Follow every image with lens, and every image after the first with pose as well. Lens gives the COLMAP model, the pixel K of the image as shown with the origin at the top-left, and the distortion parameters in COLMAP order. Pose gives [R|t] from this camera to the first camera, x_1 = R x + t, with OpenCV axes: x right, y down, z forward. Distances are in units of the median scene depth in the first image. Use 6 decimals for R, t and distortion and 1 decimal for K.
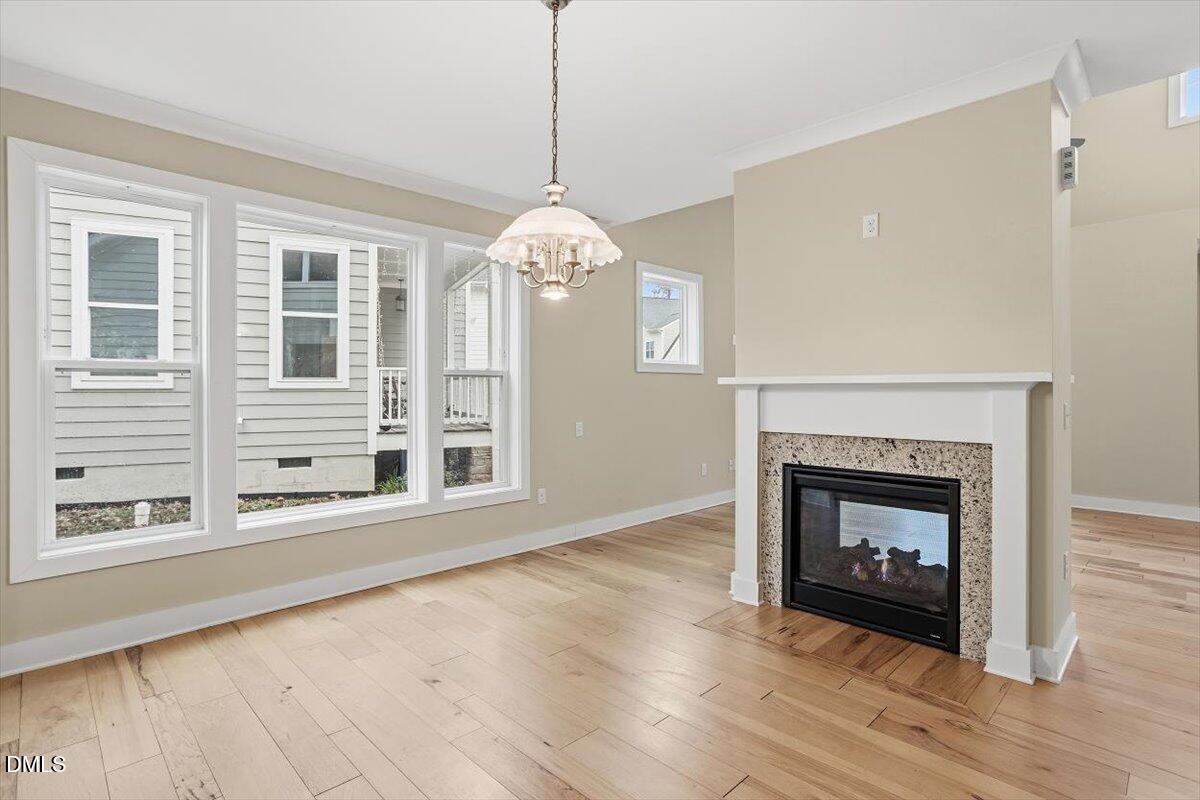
lens RADIAL K [[584.7, 0, 601.5], [0, 584.7, 395.6], [0, 0, 1]] dist [-0.056968, 0.034013]
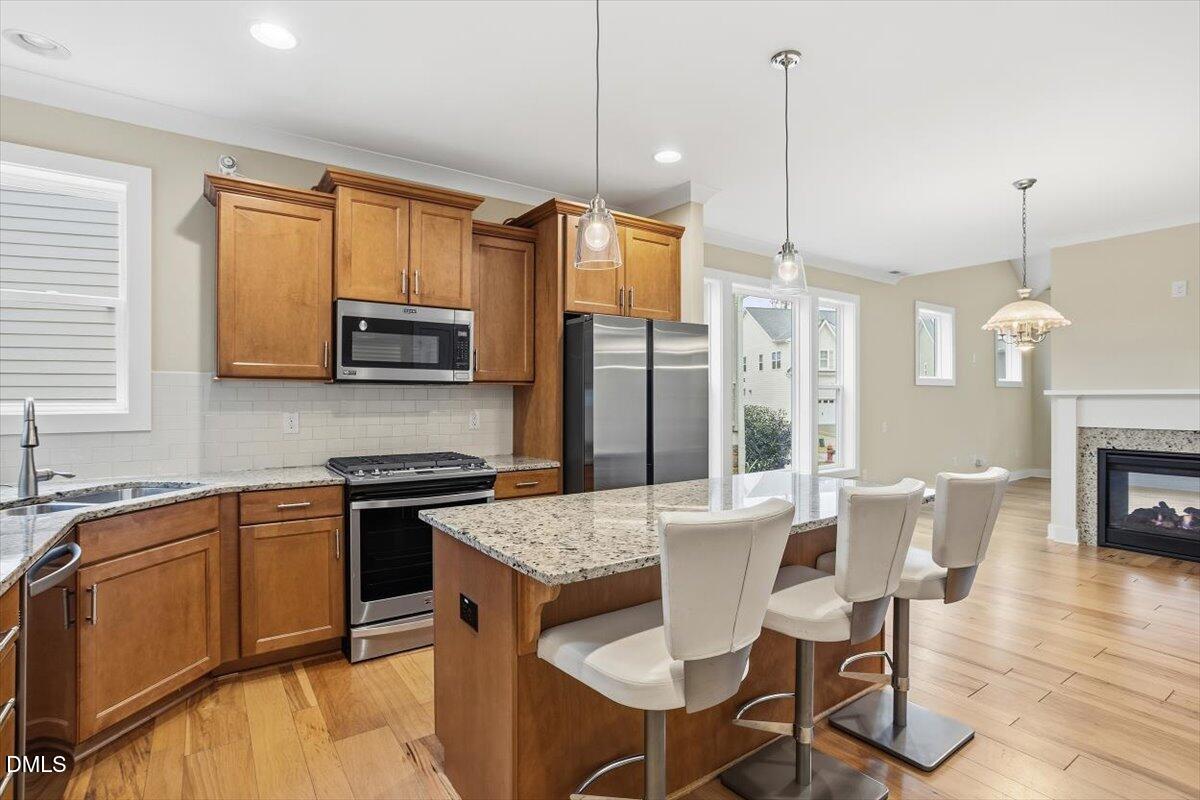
lens RADIAL K [[577.4, 0, 601.6], [0, 577.4, 402.6], [0, 0, 1]] dist [-0.057495, 0.033190]
pose [[0.985499, 0.001466, -0.169675, -0.741191], [-0.002274, 0.999987, -0.004567, 0.010228], [0.169666, 0.004886, 0.985489, -0.675633]]
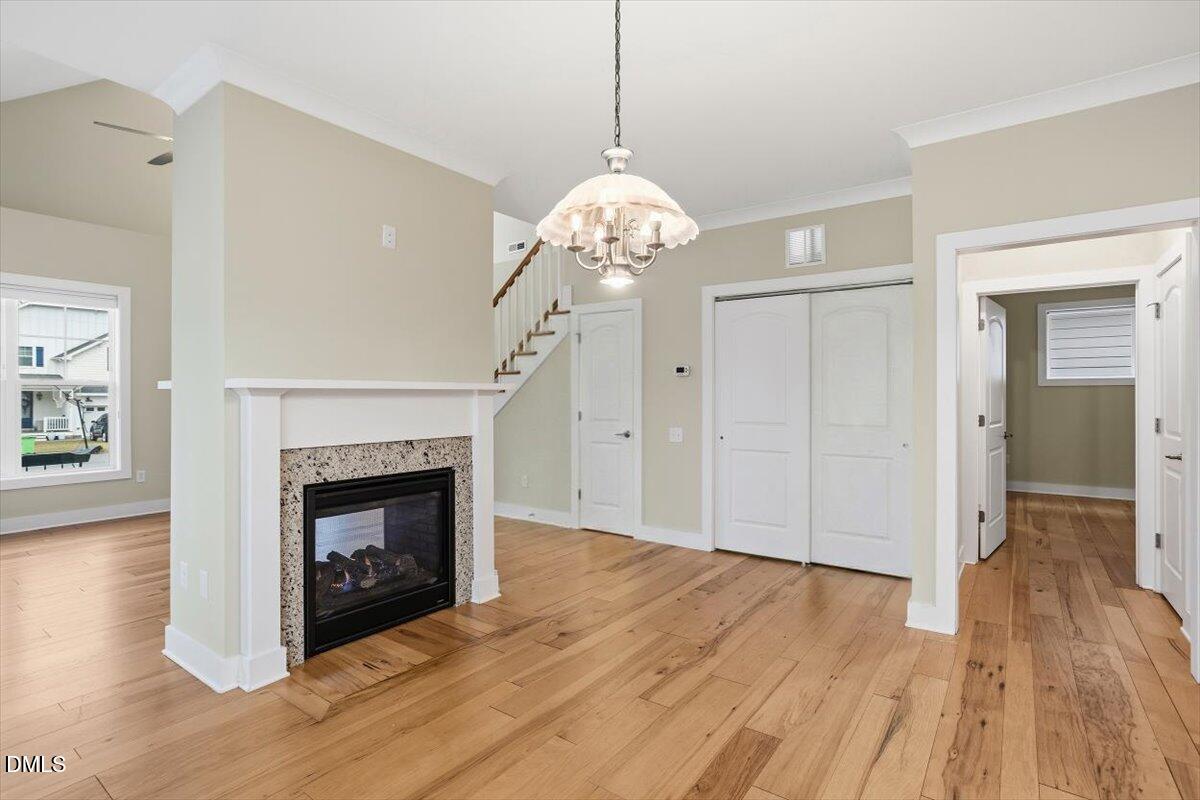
lens RADIAL K [[570.4, 0, 618.9], [0, 570.4, 394.8], [0, 0, 1]] dist [-0.039019, 0.000184]
pose [[-0.171396, 0.001953, 0.985200, -0.584265], [0.008746, 0.999962, -0.000461, -0.007169], [-0.985163, 0.008537, -0.171407, 0.748435]]
